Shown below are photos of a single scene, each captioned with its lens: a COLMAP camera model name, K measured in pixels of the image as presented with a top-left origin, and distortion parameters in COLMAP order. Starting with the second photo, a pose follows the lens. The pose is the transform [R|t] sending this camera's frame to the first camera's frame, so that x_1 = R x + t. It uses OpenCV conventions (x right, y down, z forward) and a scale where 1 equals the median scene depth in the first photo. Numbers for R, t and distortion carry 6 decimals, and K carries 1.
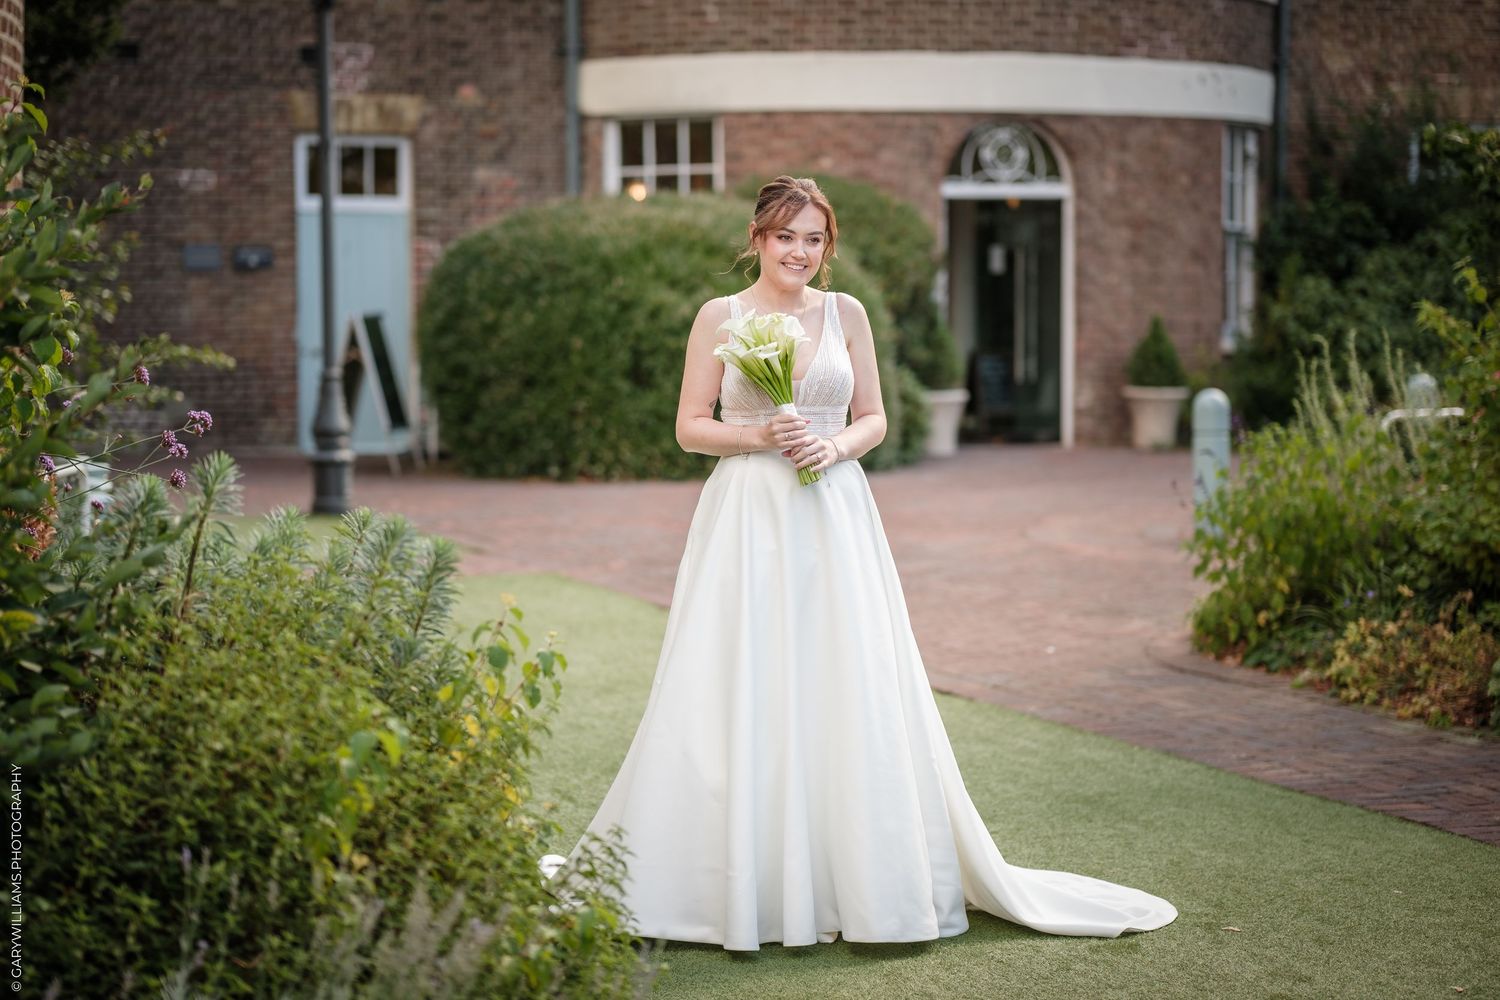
lens RADIAL K [[3629.8, 0, 754.9], [0, 3629.8, 501.4], [0, 0, 1]] dist [0.198846, 0.000000]
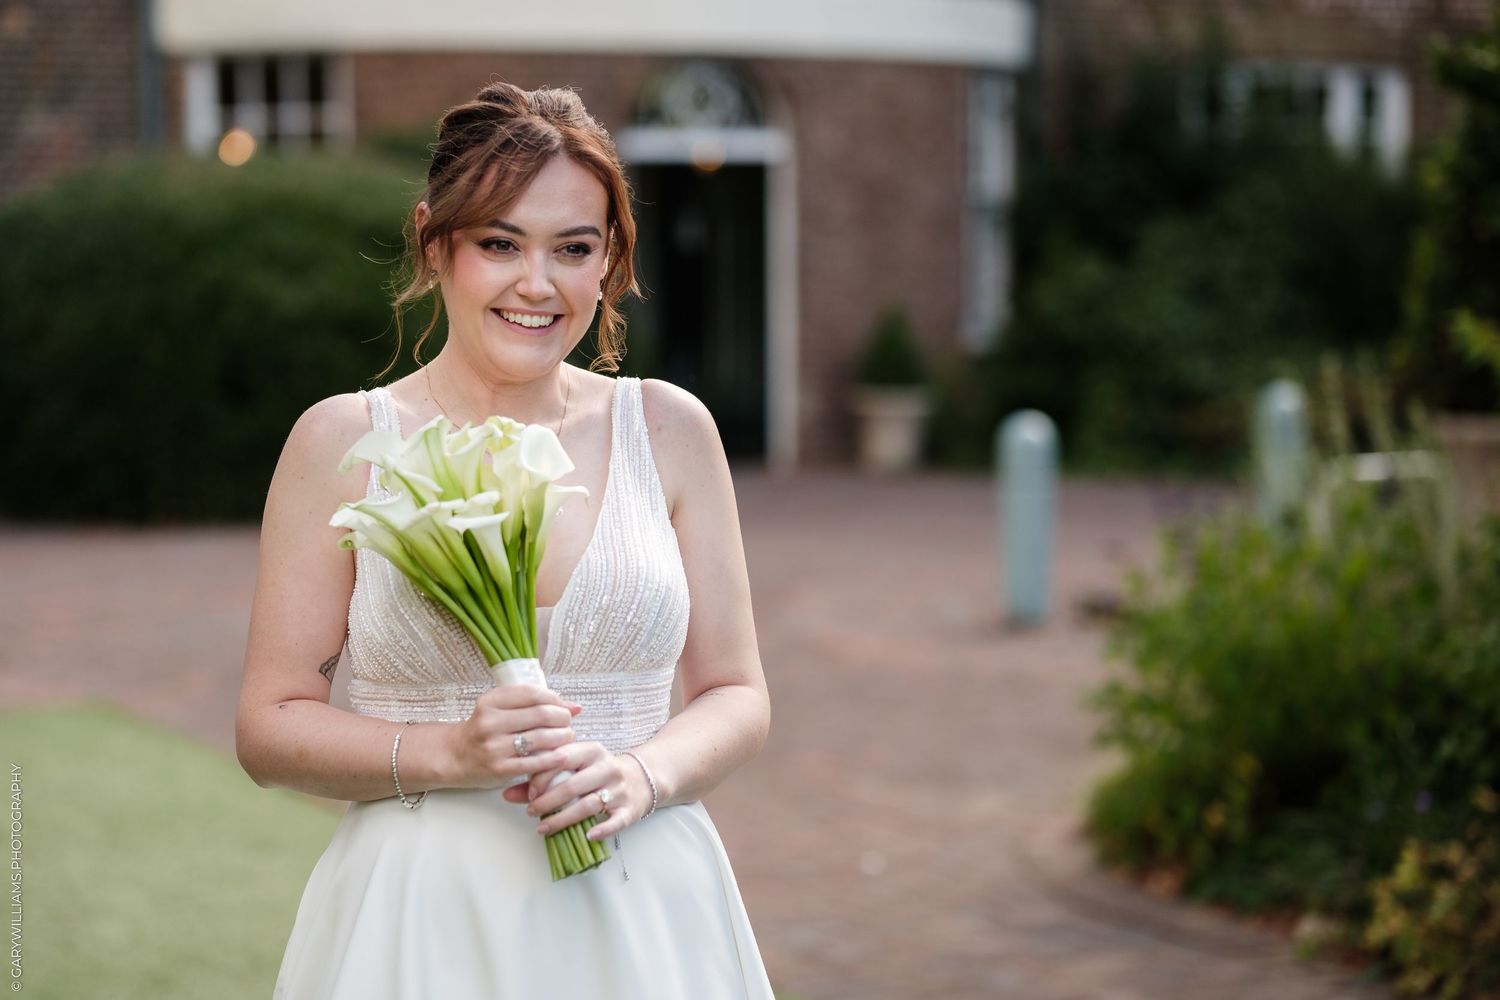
lens RADIAL K [[3629.8, 0, 749.5], [0, 3629.8, 496.5], [0, 0, 1]] dist [0.198846, 0.000000]
pose [[0.994881, -0.011273, 0.100419, -0.003730], [0.010357, 0.999900, 0.009638, -0.032873], [-0.100518, -0.008548, 0.994899, 0.411010]]
